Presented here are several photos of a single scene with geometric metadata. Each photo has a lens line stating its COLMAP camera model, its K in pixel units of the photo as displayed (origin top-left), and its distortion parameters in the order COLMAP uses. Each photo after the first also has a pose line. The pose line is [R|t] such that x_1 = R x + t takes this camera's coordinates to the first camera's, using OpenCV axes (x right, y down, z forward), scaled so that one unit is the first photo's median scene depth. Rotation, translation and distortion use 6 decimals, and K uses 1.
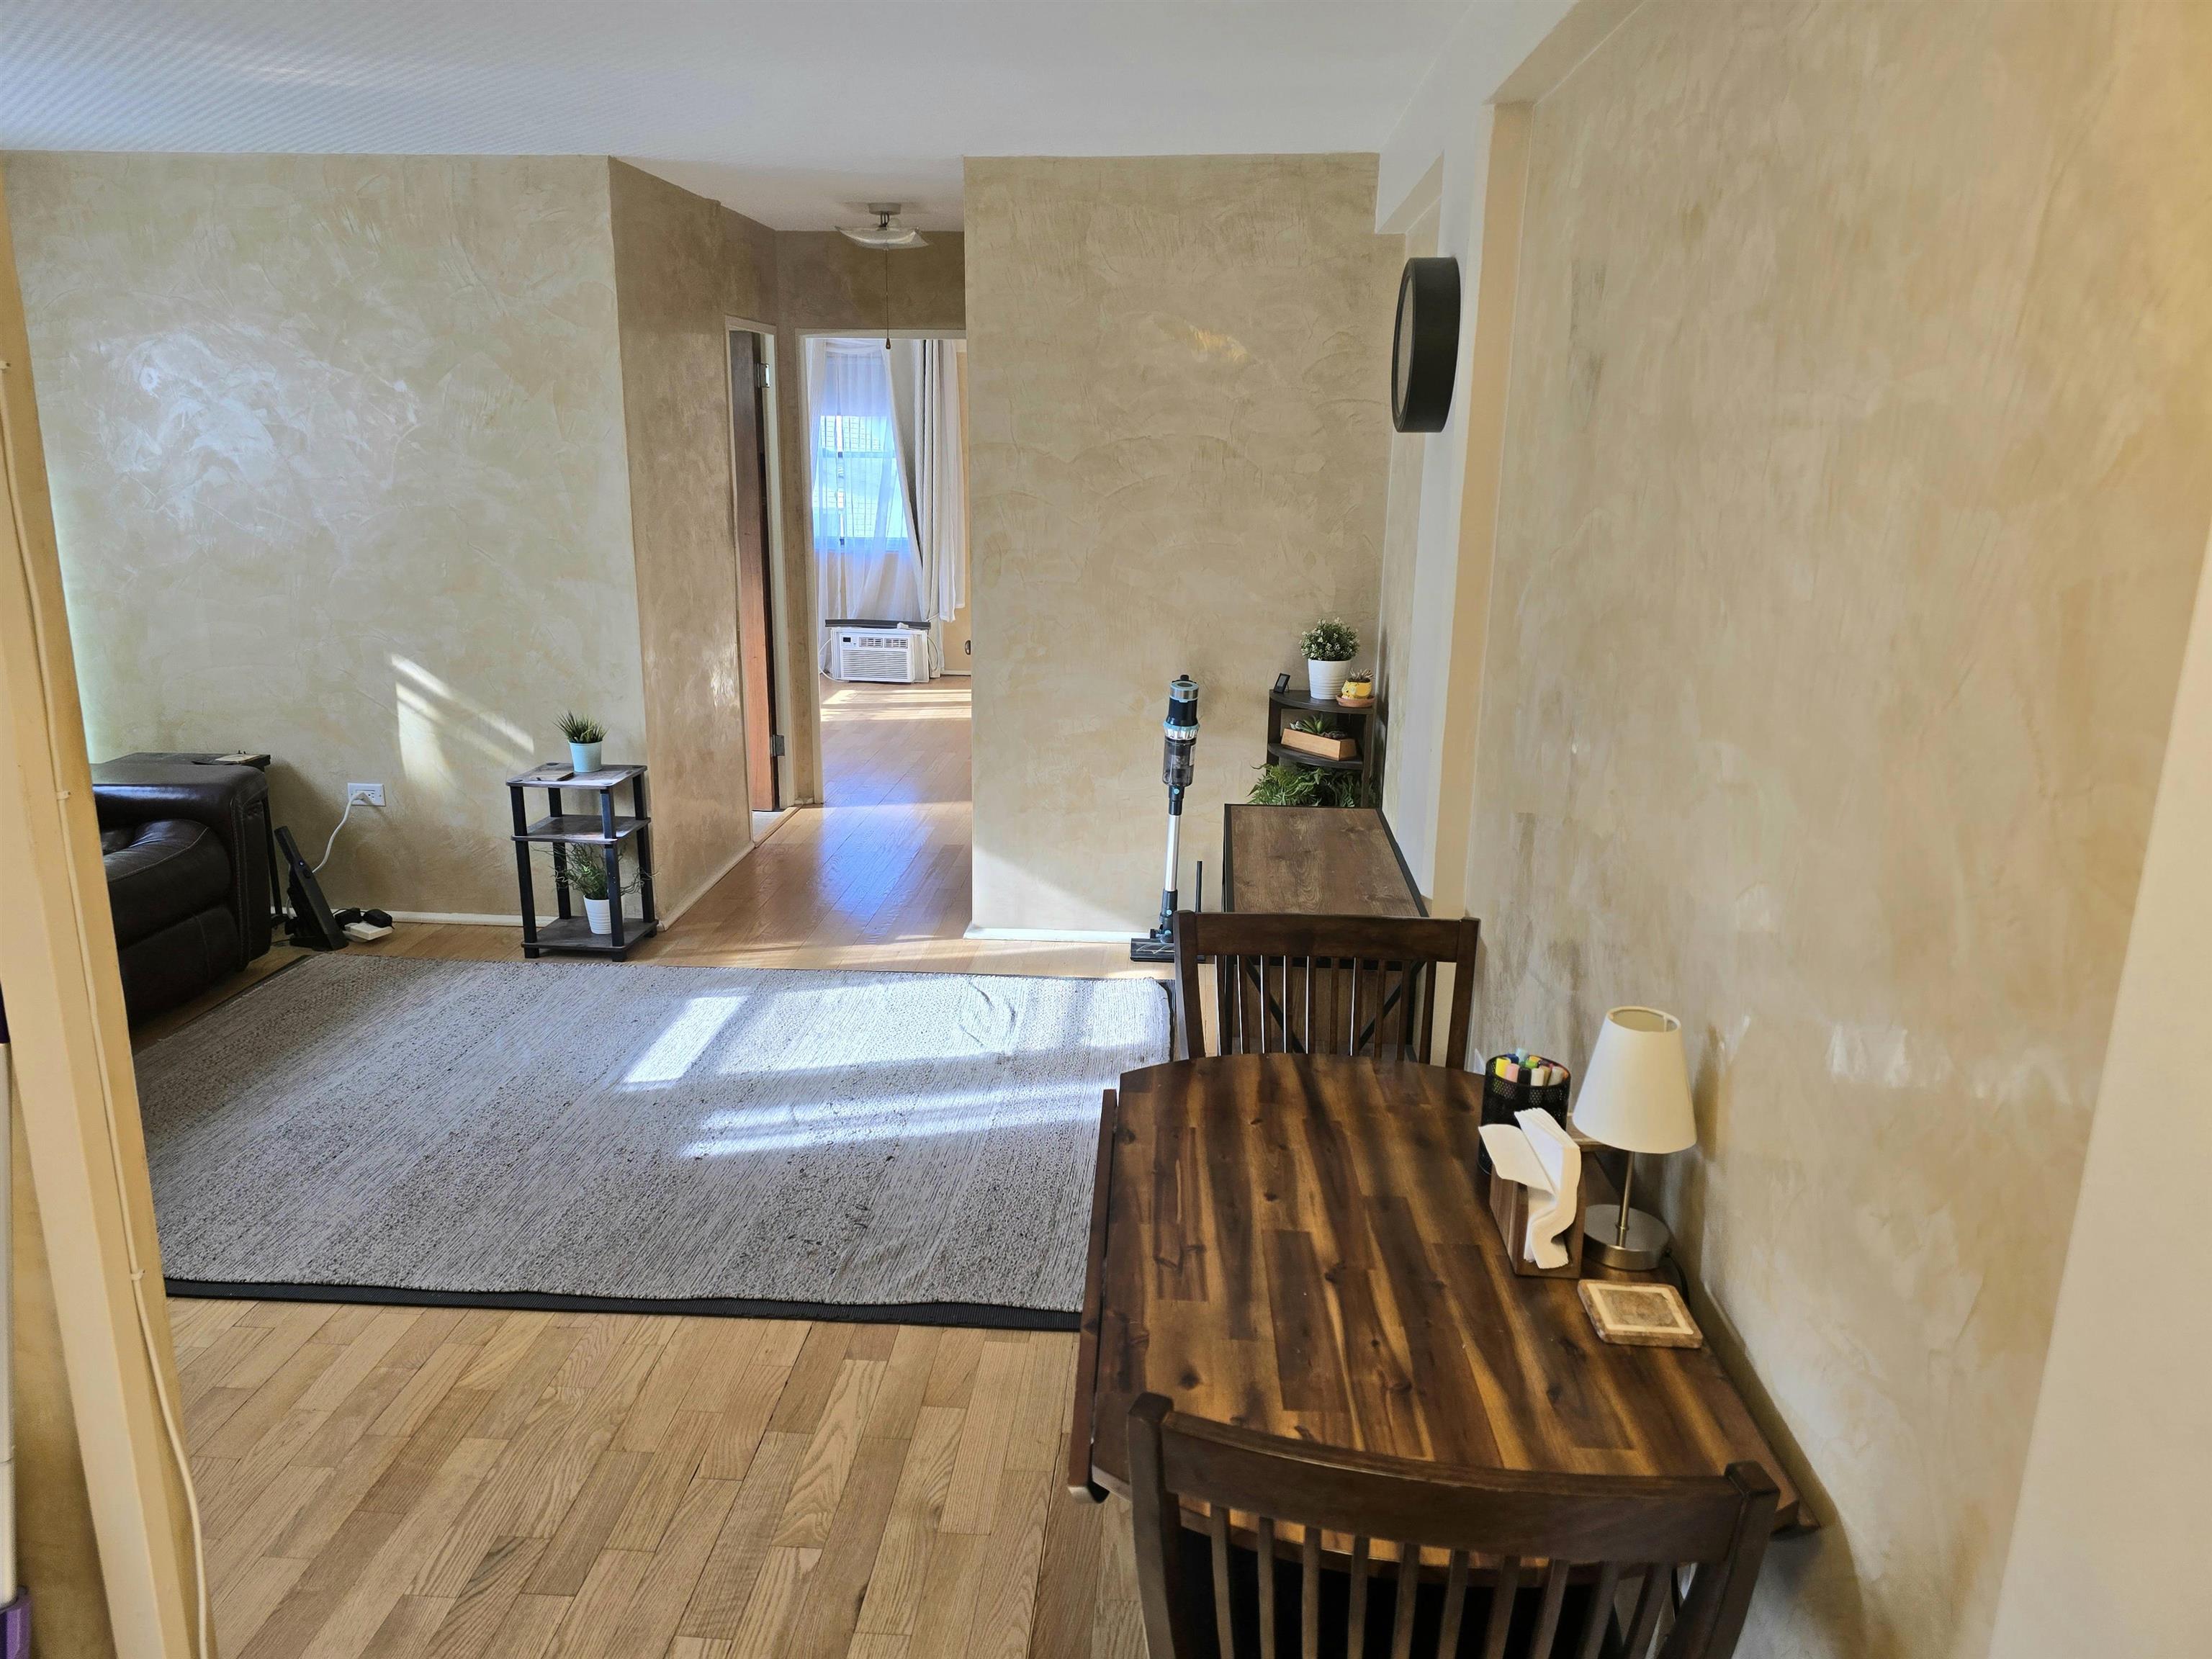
lens RADIAL K [[1478.4, 0, 1094.8], [0, 1478.4, 812.4], [0, 0, 1]] dist [0.064151, -0.049370]
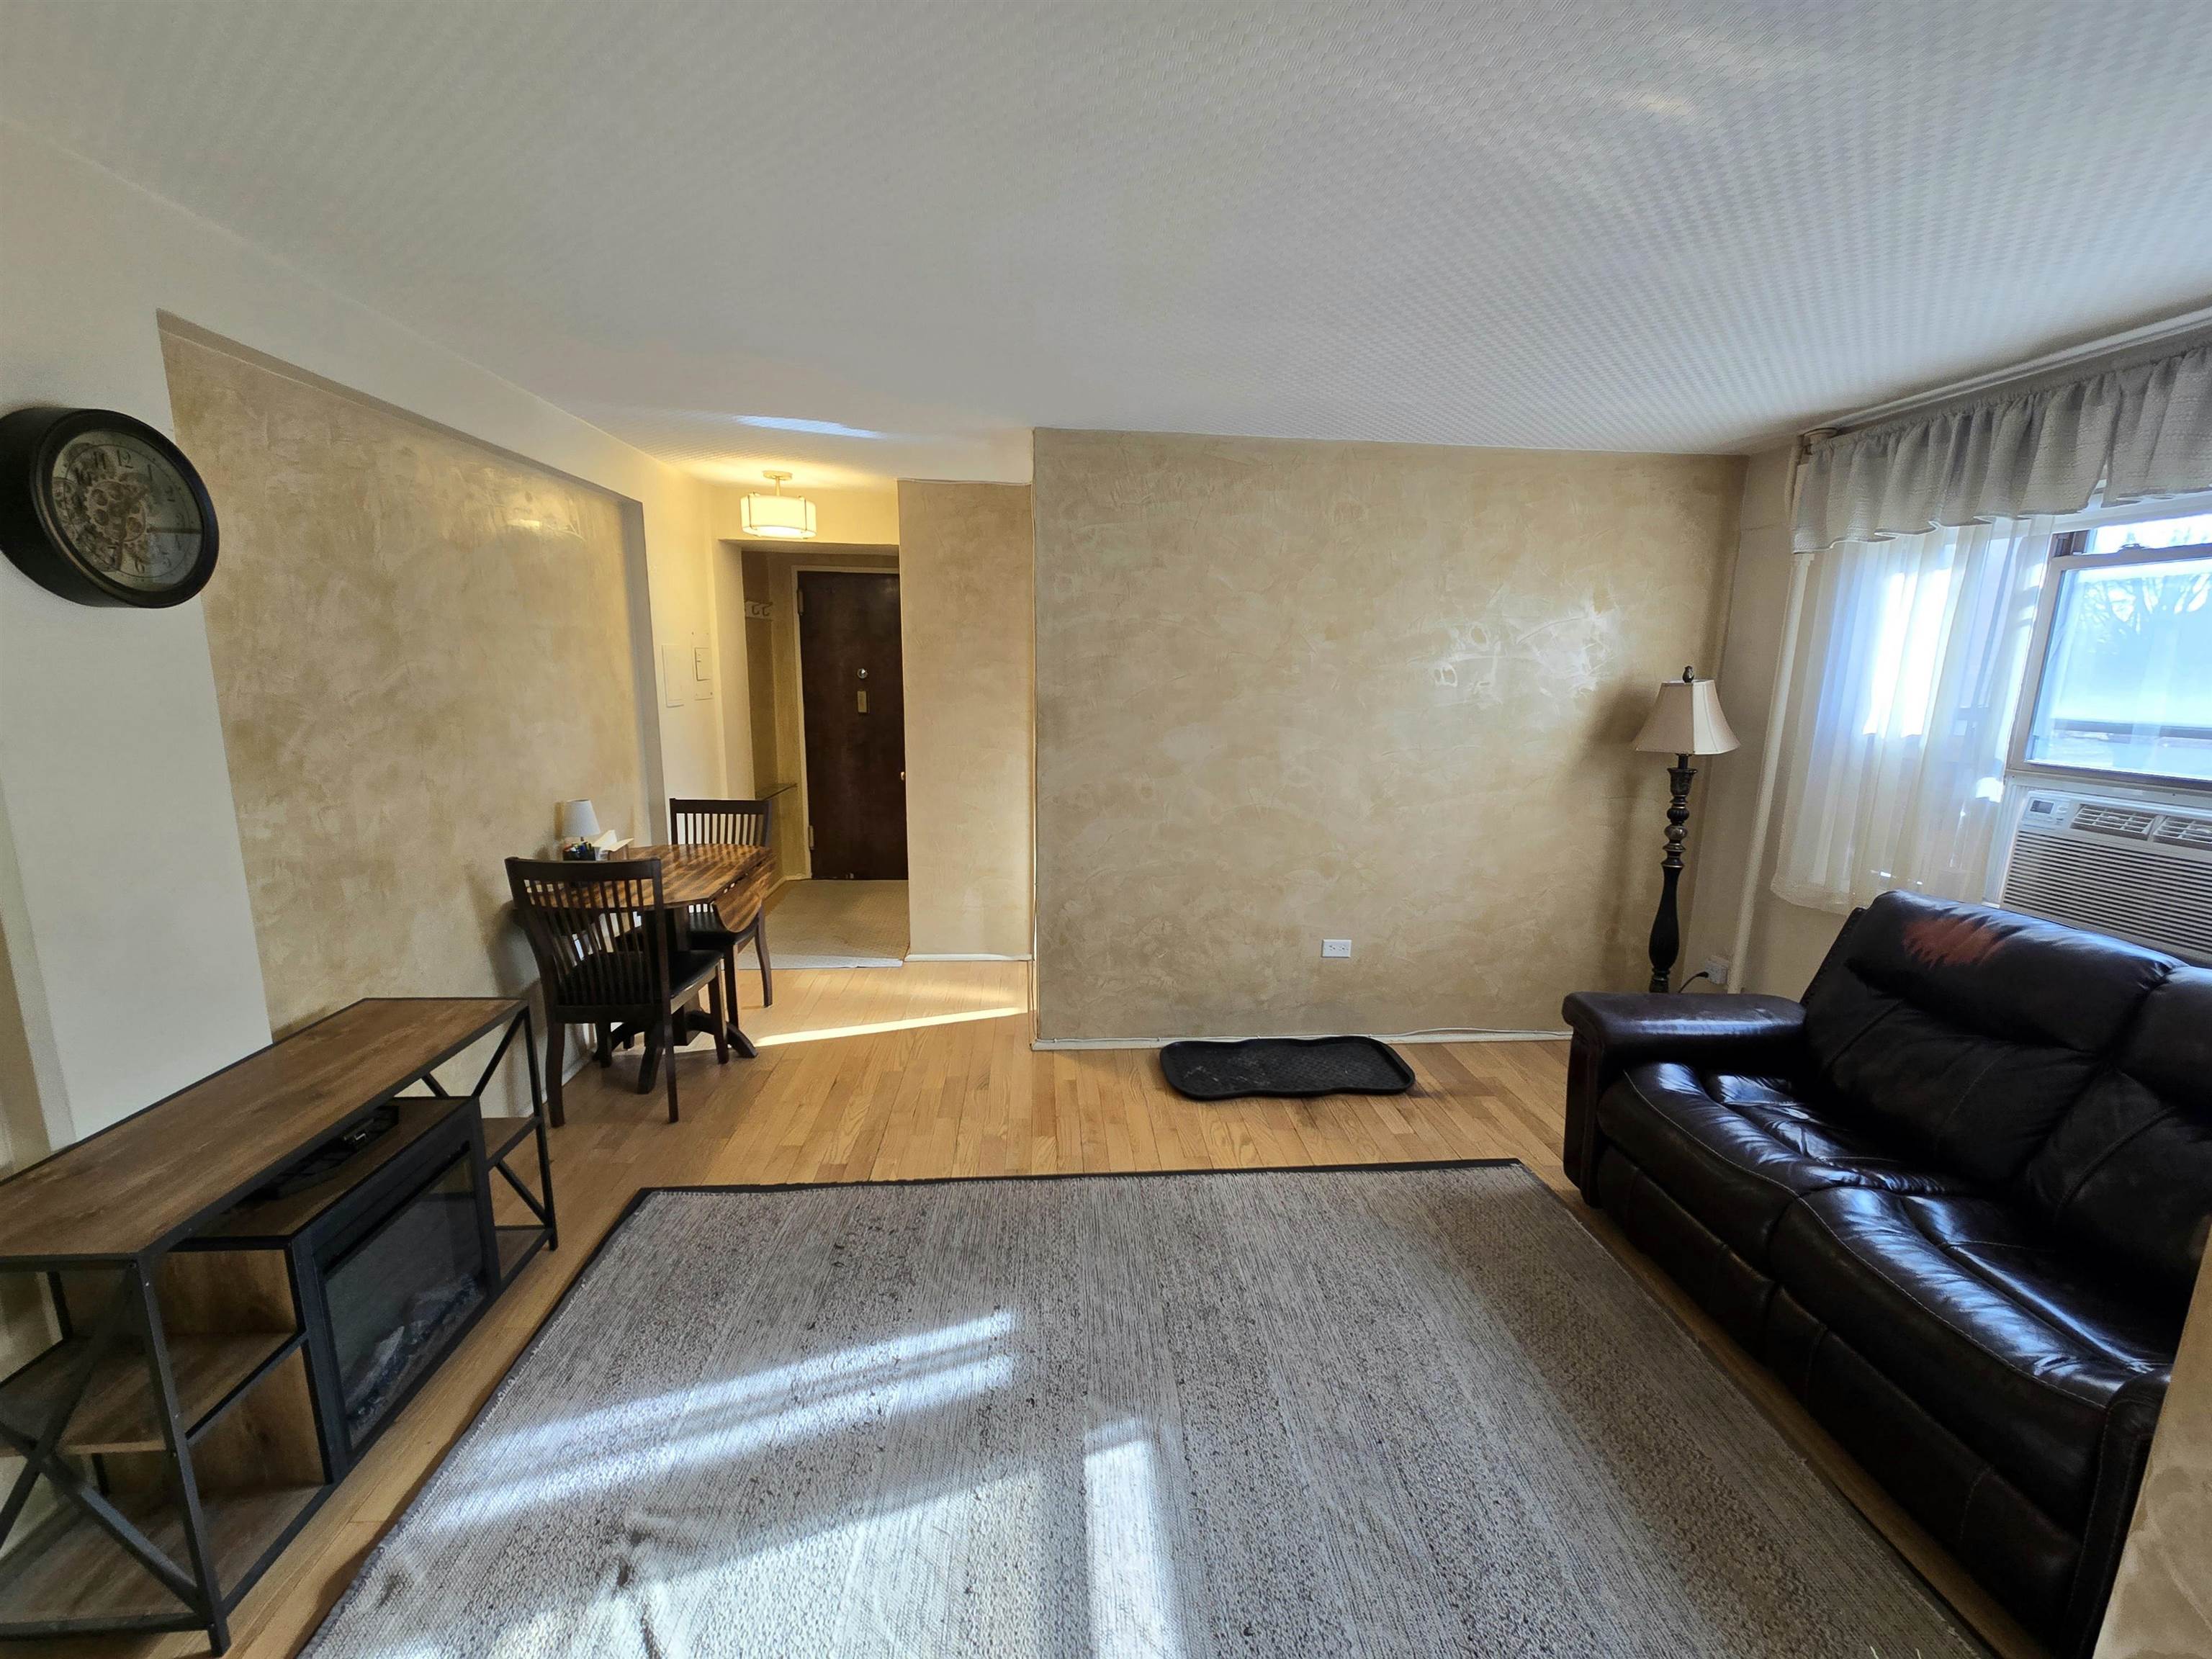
lens RADIAL K [[901.3, 0, 1114.4], [0, 901.3, 829.3], [0, 0, 1]] dist [-0.002822, -0.000616]
pose [[-0.987497, -0.001165, -0.157634, -0.187829], [-0.067973, 0.905380, 0.419126, -0.271033], [0.142230, 0.424600, -0.894139, 1.100337]]
